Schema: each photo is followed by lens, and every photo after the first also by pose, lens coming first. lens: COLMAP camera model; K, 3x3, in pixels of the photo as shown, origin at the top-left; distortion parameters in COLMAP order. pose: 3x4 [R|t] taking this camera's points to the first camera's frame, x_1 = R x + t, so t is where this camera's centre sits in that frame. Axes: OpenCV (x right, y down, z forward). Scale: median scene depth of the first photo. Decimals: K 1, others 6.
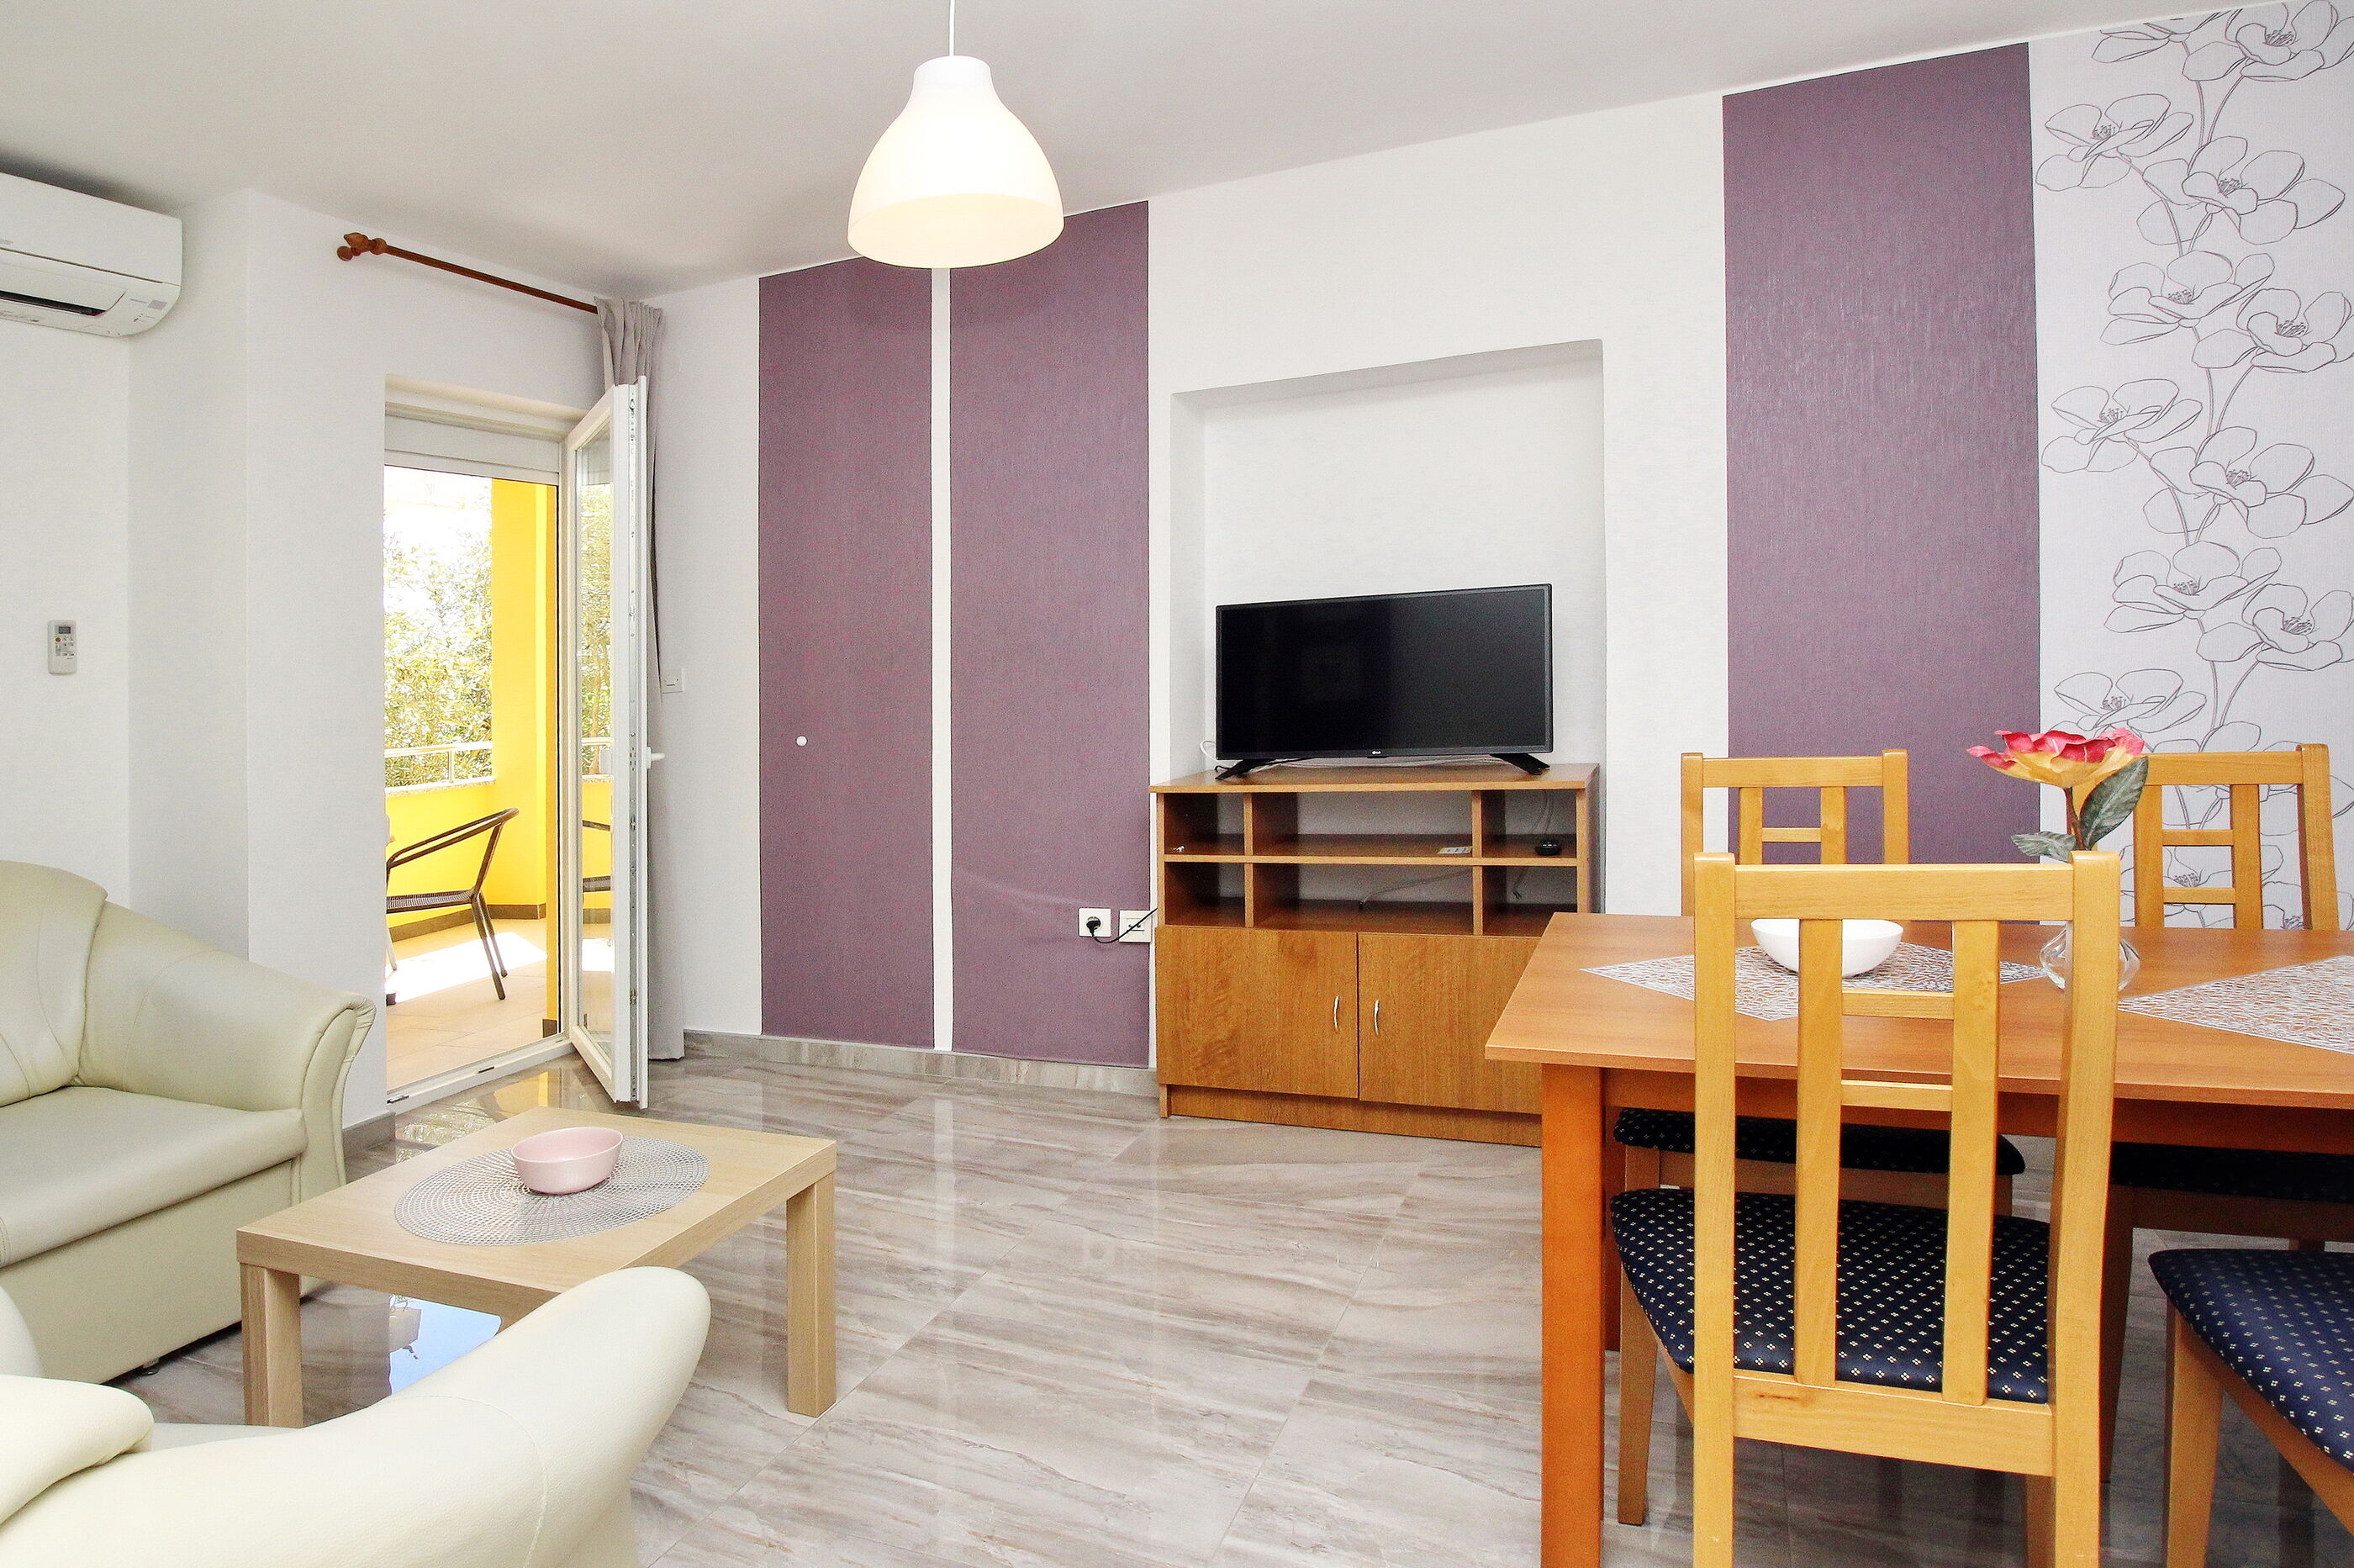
lens RADIAL K [[859.3, 0, 1250.5], [0, 859.3, 786.3], [0, 0, 1]] dist [-0.023950, 0.000038]
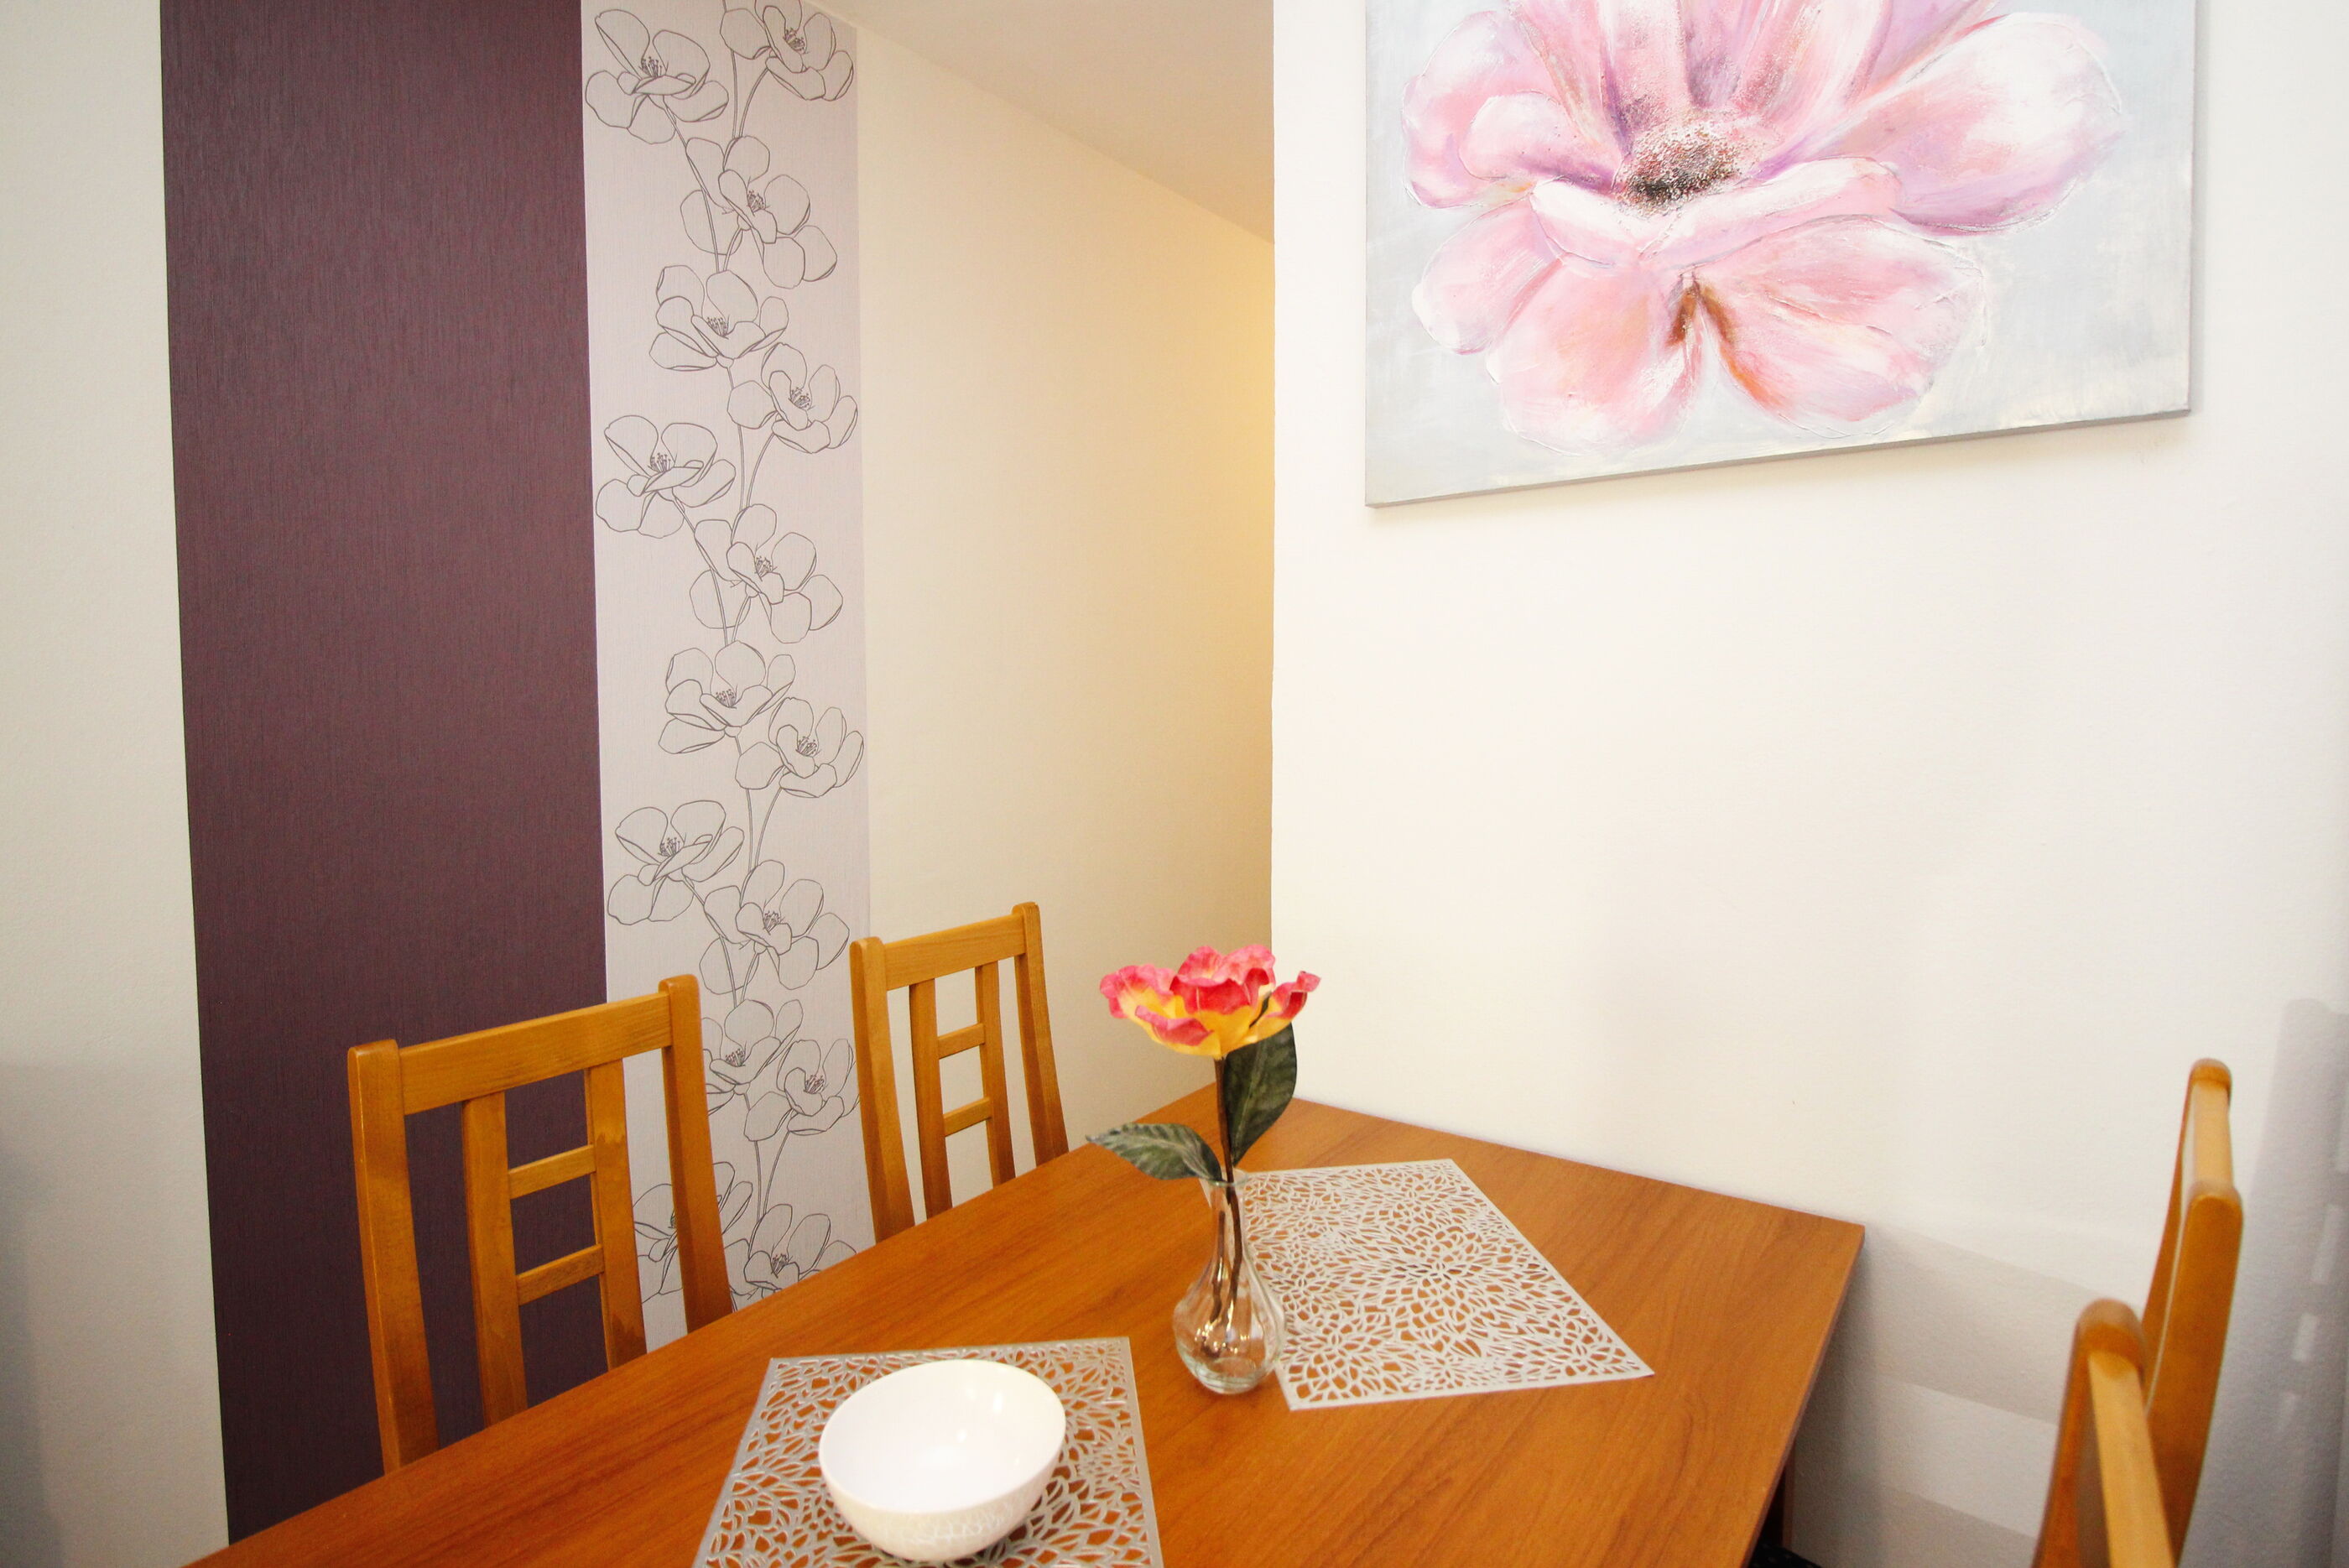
lens RADIAL K [[1222.7, 0, 1174.5], [0, 1222.7, 784.0], [0, 0, 1]] dist [-0.026026, 0.000451]
pose [[0.366845, -0.056672, 0.928554, 0.004373], [0.008937, 0.998311, 0.057398, -0.586030], [-0.930239, -0.012758, 0.366732, 0.000472]]
